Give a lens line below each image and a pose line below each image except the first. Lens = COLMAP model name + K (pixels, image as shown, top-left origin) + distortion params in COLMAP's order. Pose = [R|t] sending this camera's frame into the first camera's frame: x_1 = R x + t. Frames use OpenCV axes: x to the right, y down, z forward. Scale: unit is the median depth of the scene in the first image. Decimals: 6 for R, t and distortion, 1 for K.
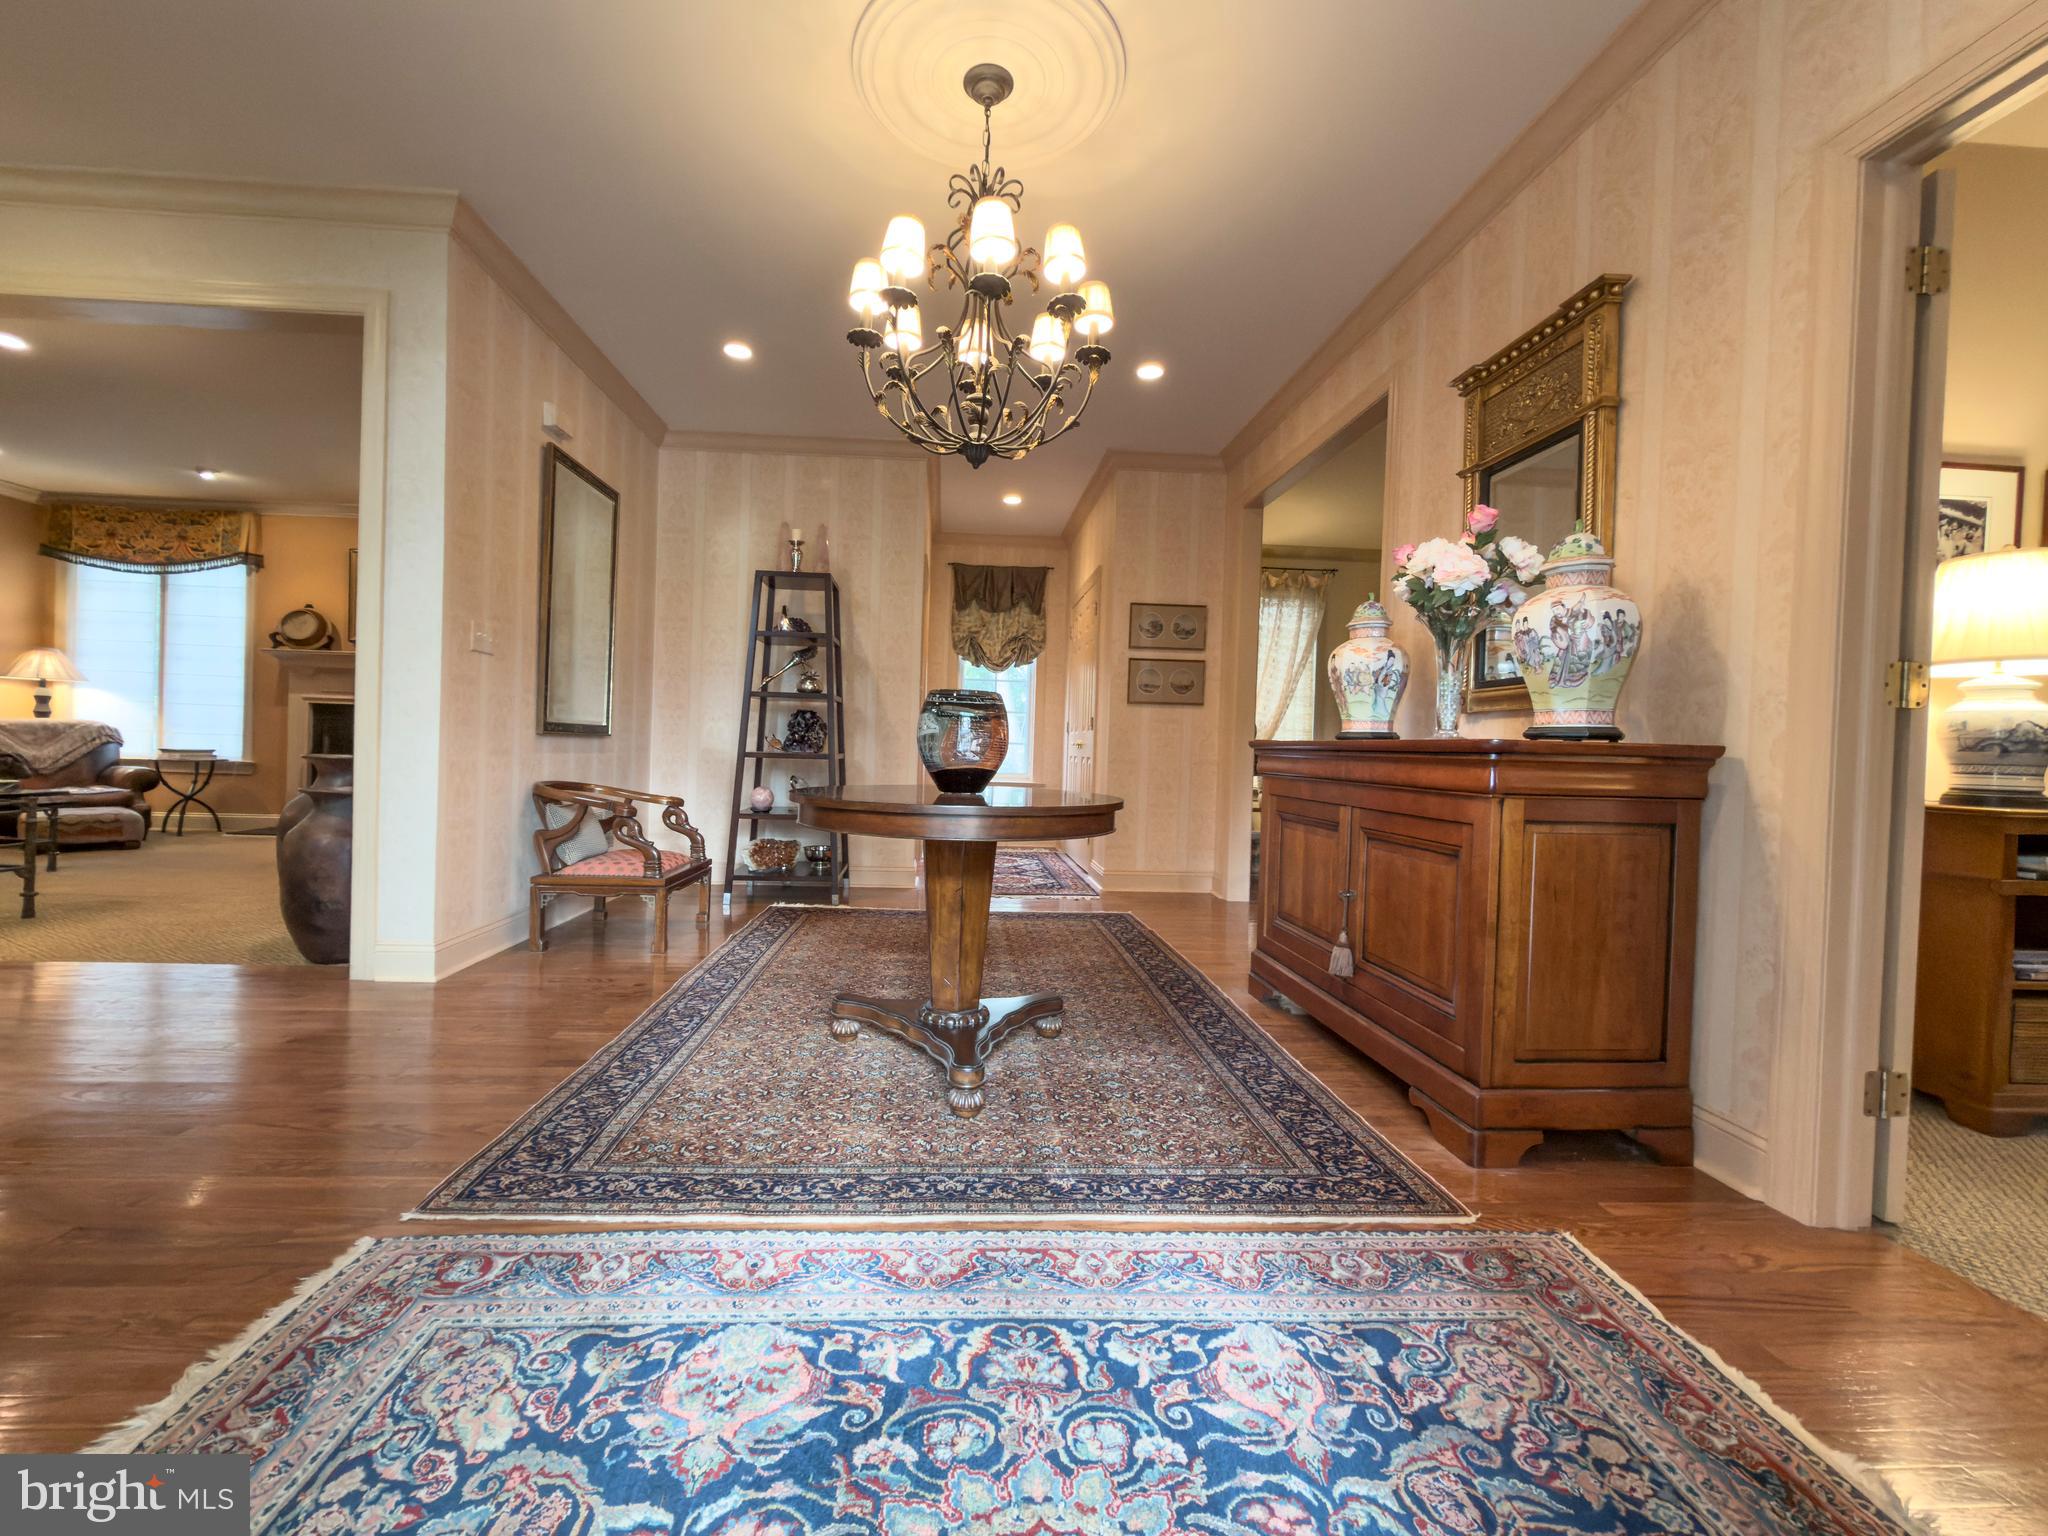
lens RADIAL K [[815.8, 0, 1013.9], [0, 815.8, 768.3], [0, 0, 1]] dist [-0.001589, 0.001047]
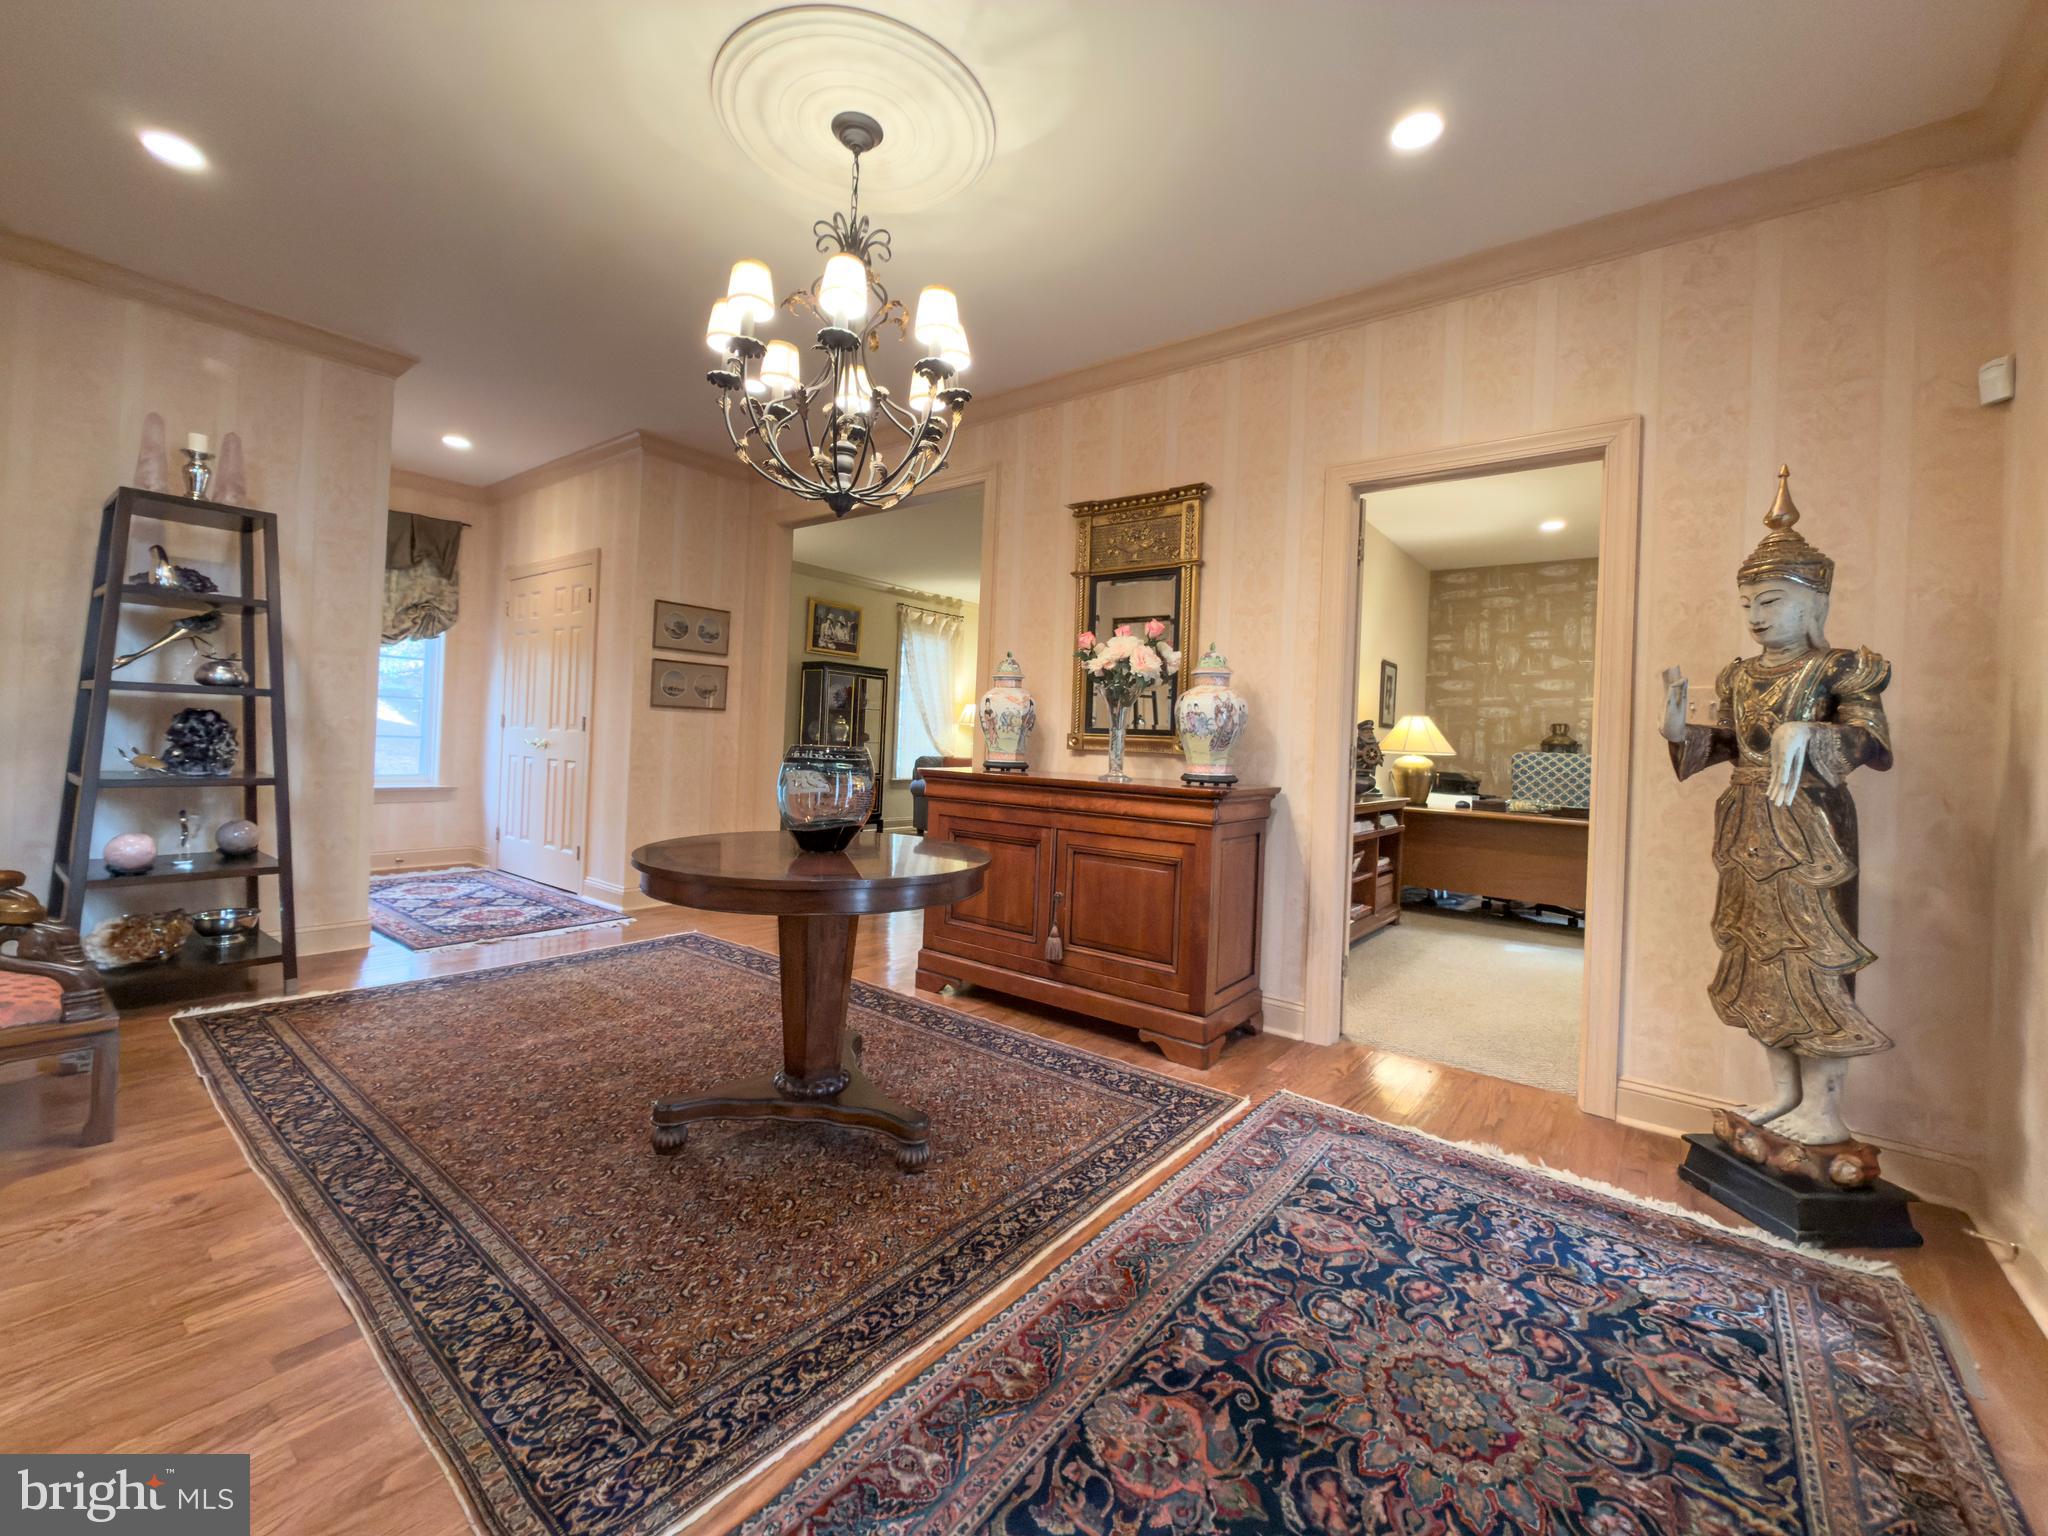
lens RADIAL K [[815.8, 0, 970.3], [0, 815.8, 746.1], [0, 0, 1]] dist [-0.001589, 0.001047]
pose [[0.691194, -0.009906, 0.722602, -0.794151], [0.001125, 0.999920, 0.012632, -0.129149], [-0.722669, -0.007918, 0.691149, 0.256362]]
